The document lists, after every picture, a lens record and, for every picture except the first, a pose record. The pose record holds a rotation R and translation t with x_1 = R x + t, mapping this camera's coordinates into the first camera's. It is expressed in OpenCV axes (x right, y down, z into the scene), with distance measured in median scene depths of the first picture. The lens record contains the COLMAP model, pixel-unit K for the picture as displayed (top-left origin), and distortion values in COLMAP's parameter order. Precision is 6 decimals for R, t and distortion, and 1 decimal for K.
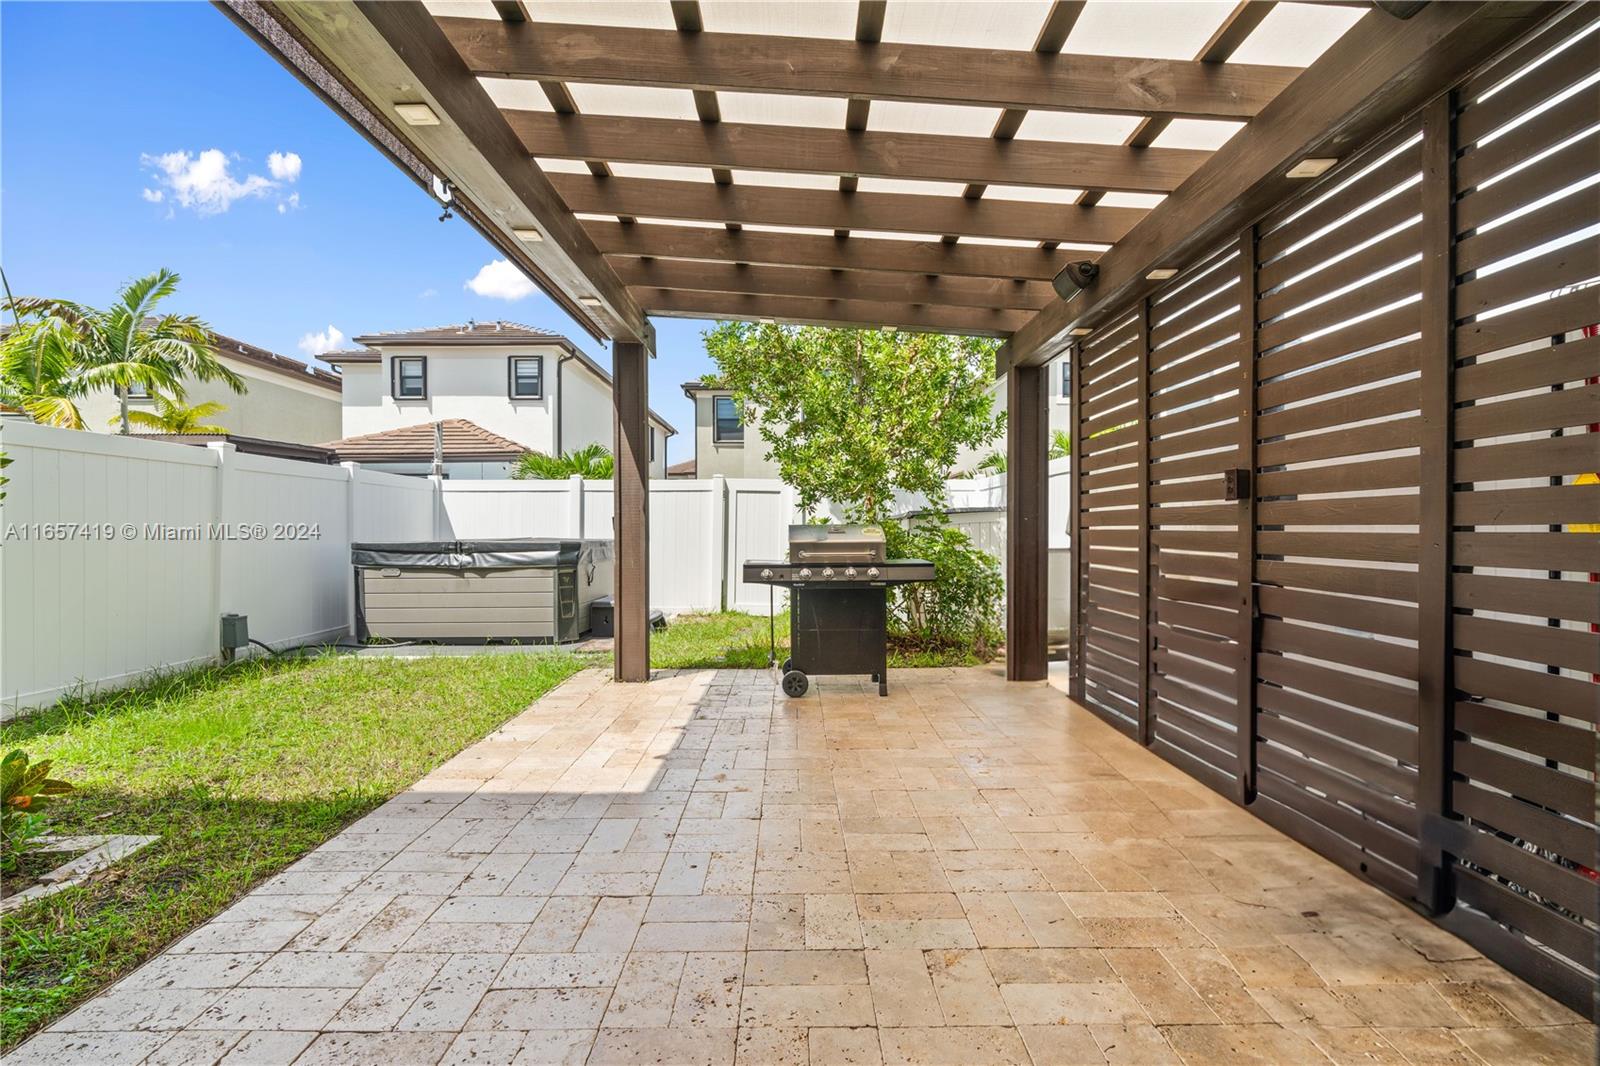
lens RADIAL K [[751.4, 0, 799.8], [0, 751.4, 543.9], [0, 0, 1]] dist [0.000720, 0.000492]
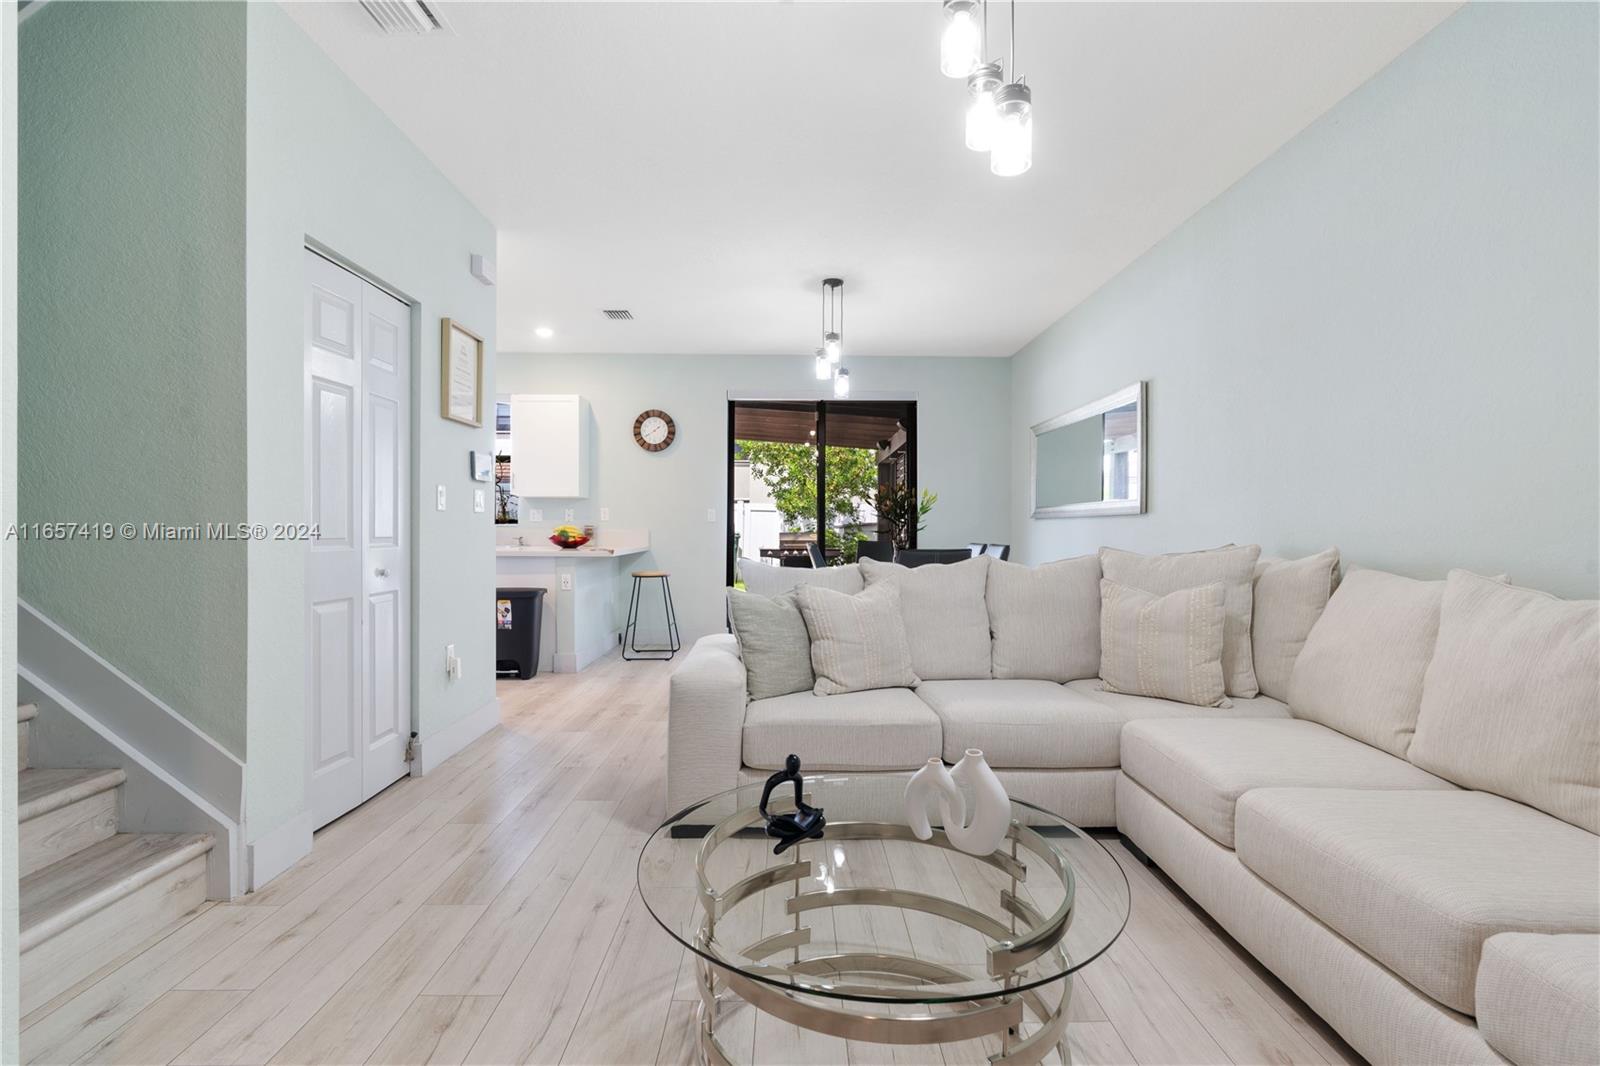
lens RADIAL K [[722.8, 0, 797.0], [0, 722.8, 529.0], [0, 0, 1]] dist [-0.004825, 0.001060]
pose [[0.999959, 0.005064, 0.007509, 0.016253], [-0.004925, 0.999819, -0.018383, 0.002979], [-0.007600, 0.018346, 0.999803, -0.896214]]
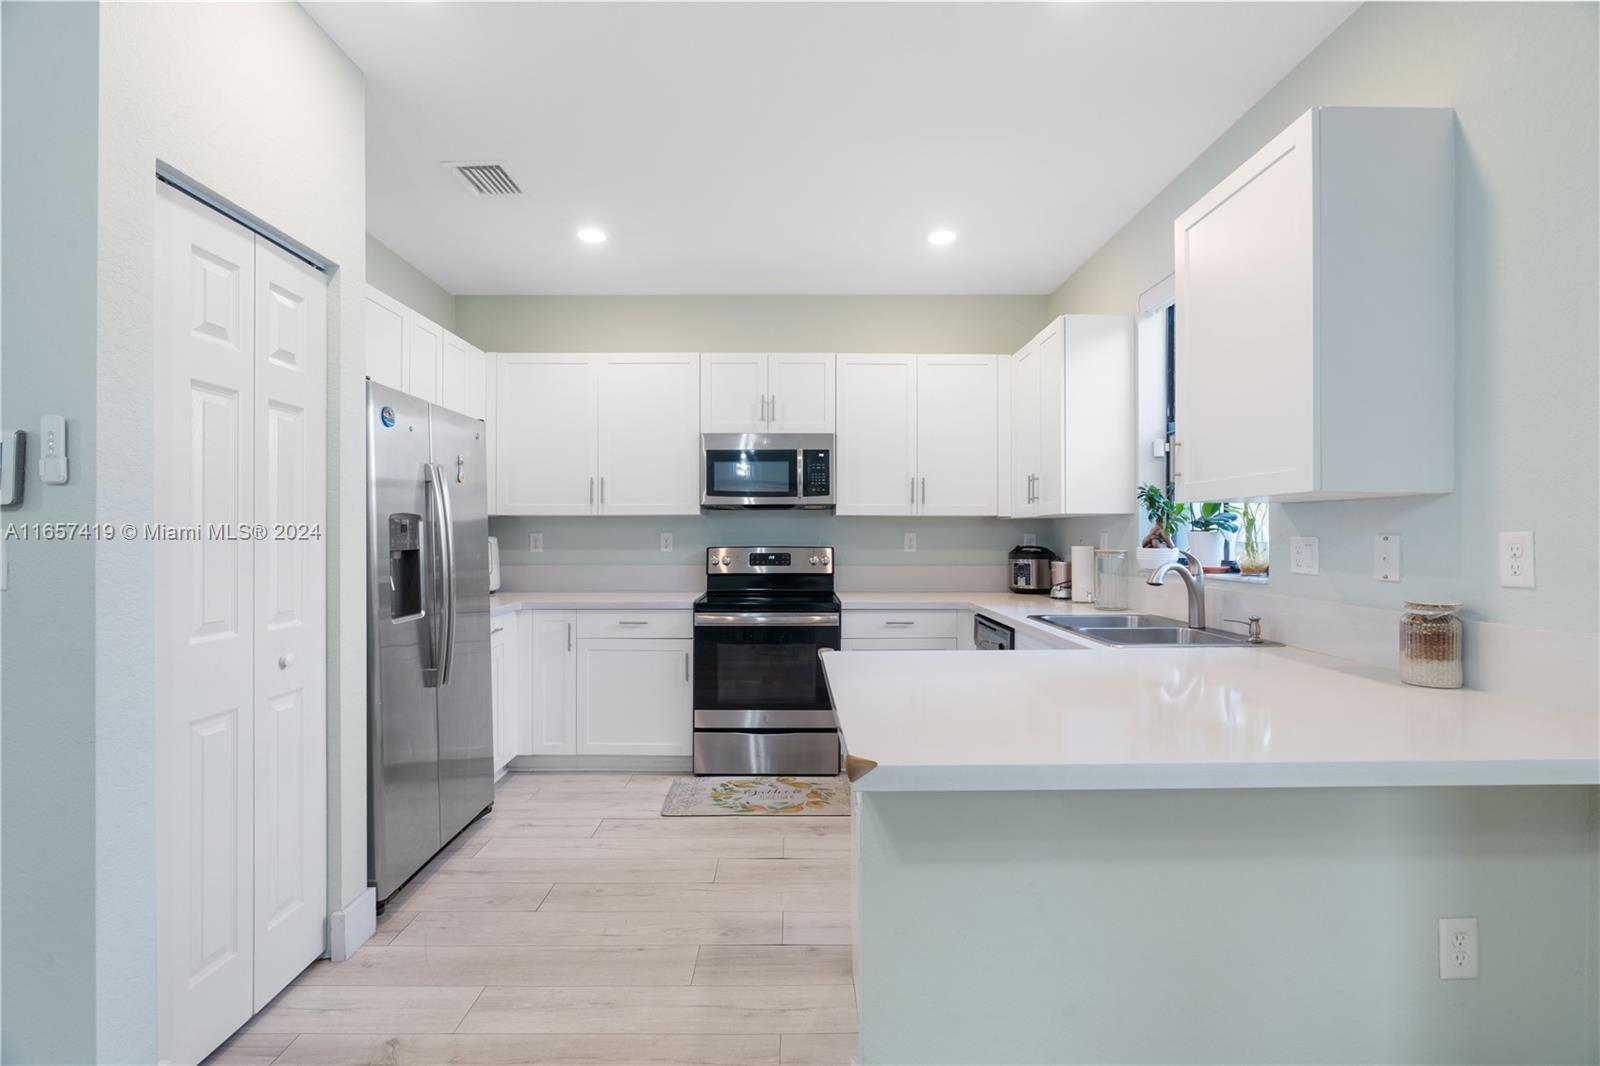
lens RADIAL K [[722.8, 0, 797.0], [0, 722.8, 529.0], [0, 0, 1]] dist [-0.004825, 0.001060]
pose [[-0.002085, -0.001802, -0.999996, -0.008886], [-0.018143, 0.999834, -0.001764, -0.034954], [0.999833, 0.018140, -0.002117, -0.199248]]
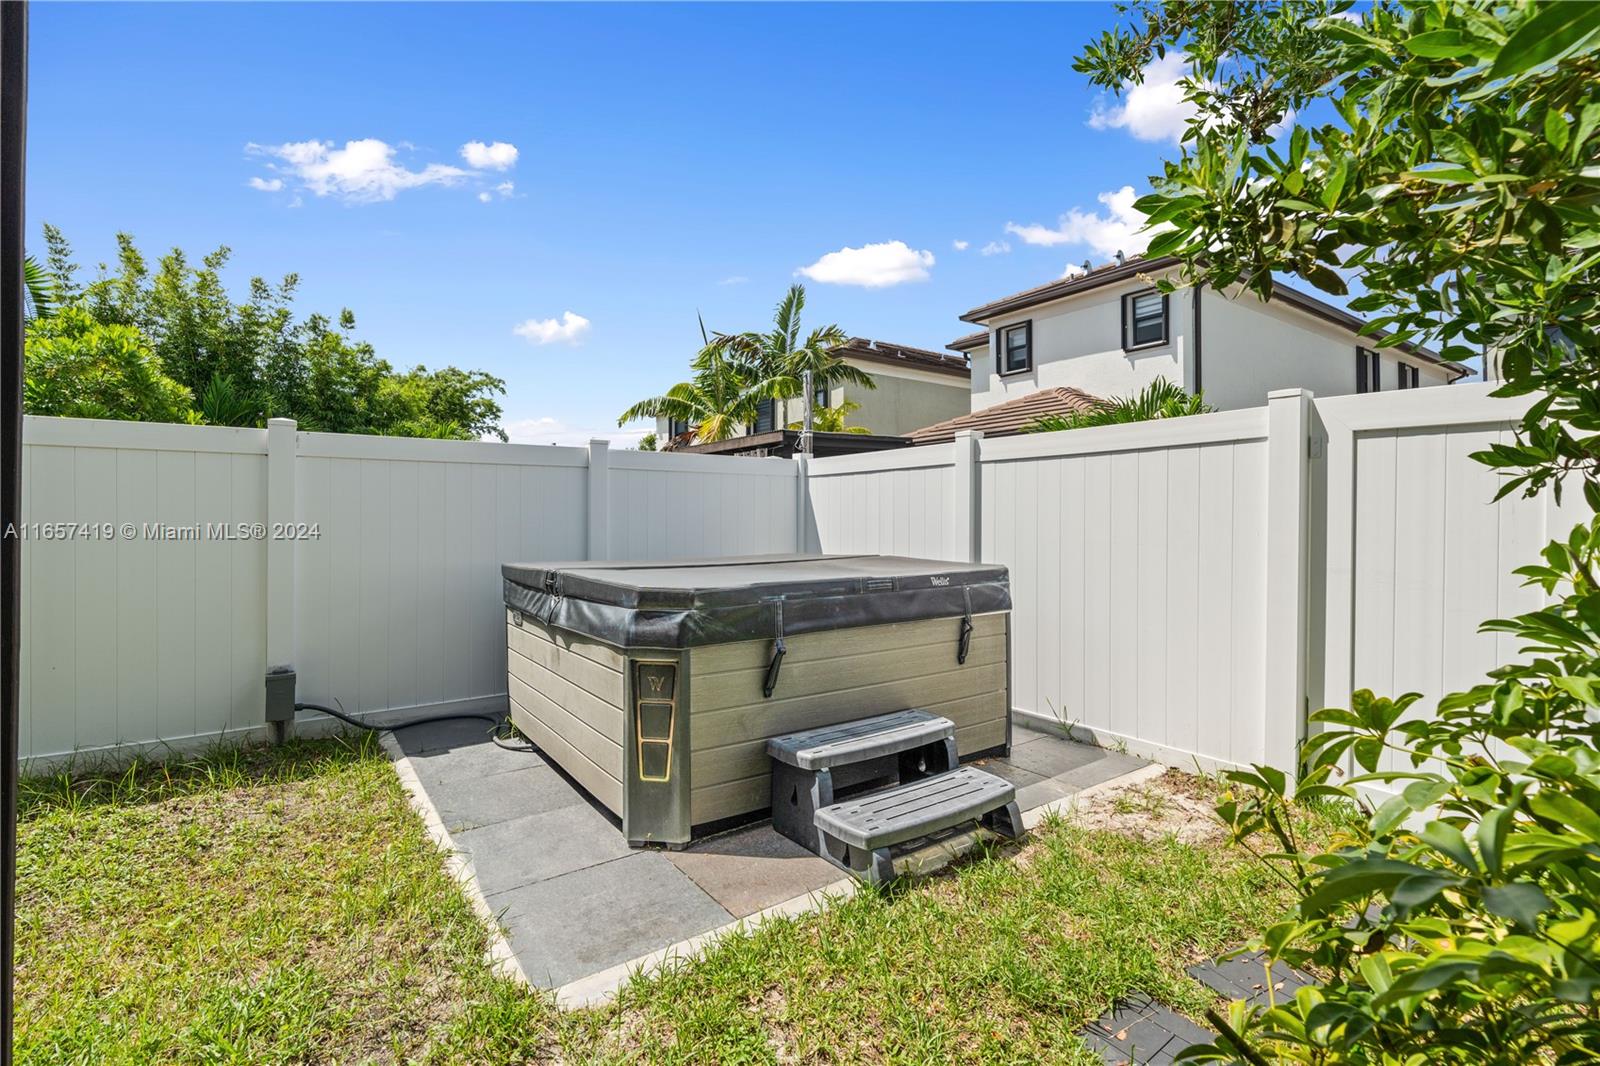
lens RADIAL K [[729.5, 0, 800.0], [0, 729.5, 533.0], [0, 0, 1]] dist [-0.002064, 0.000106]
pose [[0.581962, 0.016250, -0.813054, 0.040381], [-0.018118, 0.999811, 0.007014, -0.034248], [0.813014, 0.010648, 0.582146, 0.826142]]
